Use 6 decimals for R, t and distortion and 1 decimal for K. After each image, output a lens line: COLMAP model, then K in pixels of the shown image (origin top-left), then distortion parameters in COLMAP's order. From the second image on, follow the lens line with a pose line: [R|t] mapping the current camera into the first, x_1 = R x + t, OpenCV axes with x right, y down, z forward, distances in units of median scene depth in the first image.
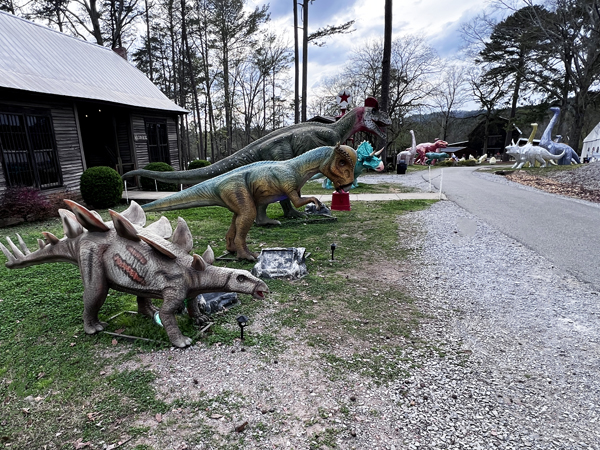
lens RADIAL K [[240.6, 0, 298.4], [0, 240.6, 225.7], [0, 0, 1]] dist [-0.001967, -0.000093]
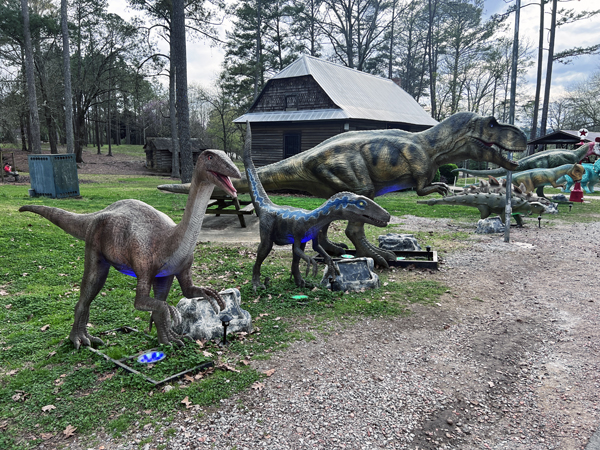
lens RADIAL K [[462.7, 0, 301.0], [0, 462.7, 224.7], [0, 0, 1]] dist [-0.050976, -0.007352]
pose [[0.921415, 0.100368, -0.375394, -0.163622], [-0.151816, 0.982268, -0.110011, 0.319028], [0.357696, 0.158356, 0.920313, -1.096901]]
